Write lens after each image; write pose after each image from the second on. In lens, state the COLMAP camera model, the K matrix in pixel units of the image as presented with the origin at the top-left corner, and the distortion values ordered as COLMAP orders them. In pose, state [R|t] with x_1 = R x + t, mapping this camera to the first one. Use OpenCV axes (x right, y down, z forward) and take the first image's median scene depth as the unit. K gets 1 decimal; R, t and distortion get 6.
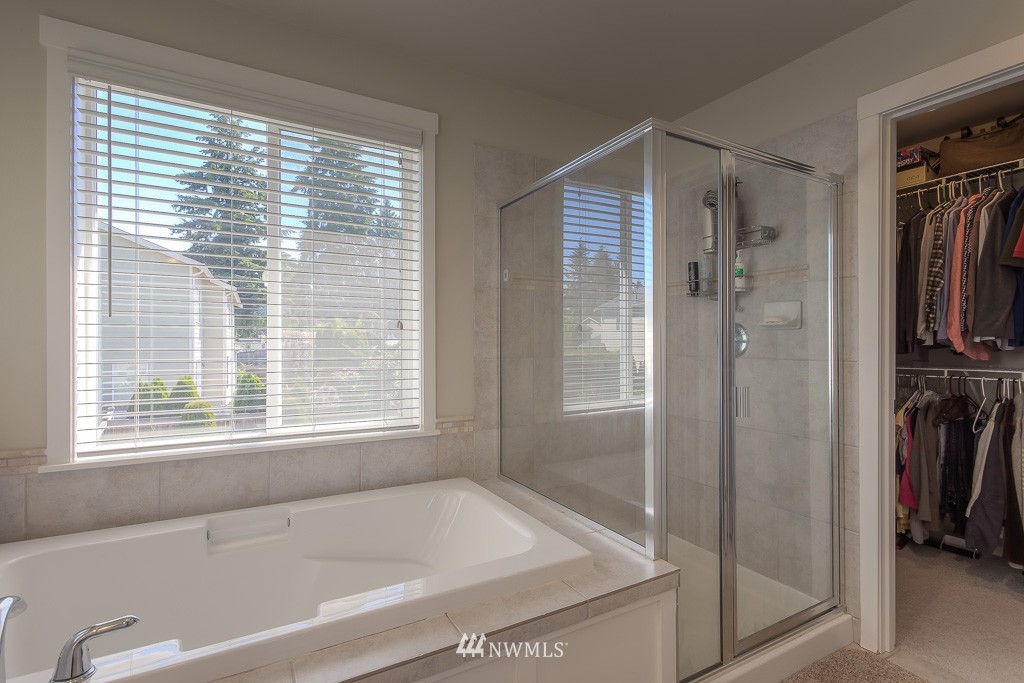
lens RADIAL K [[483.2, 0, 510.5], [0, 483.2, 343.0], [0, 0, 1]] dist [0.002520, 0.000425]
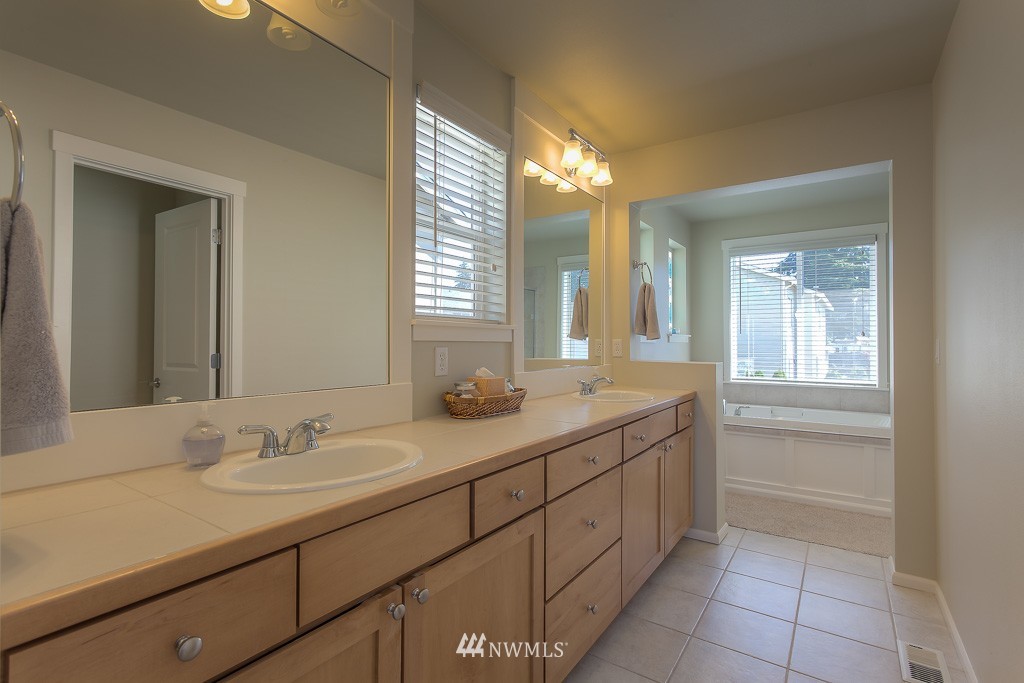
lens RADIAL K [[483.2, 0, 510.1], [0, 483.2, 341.8], [0, 0, 1]] dist [0.002520, 0.000425]
pose [[0.444872, -0.010068, -0.895538, 0.904719], [0.003352, 0.999949, -0.009576, 0.012150], [0.895588, 0.001258, 0.444883, -1.197553]]
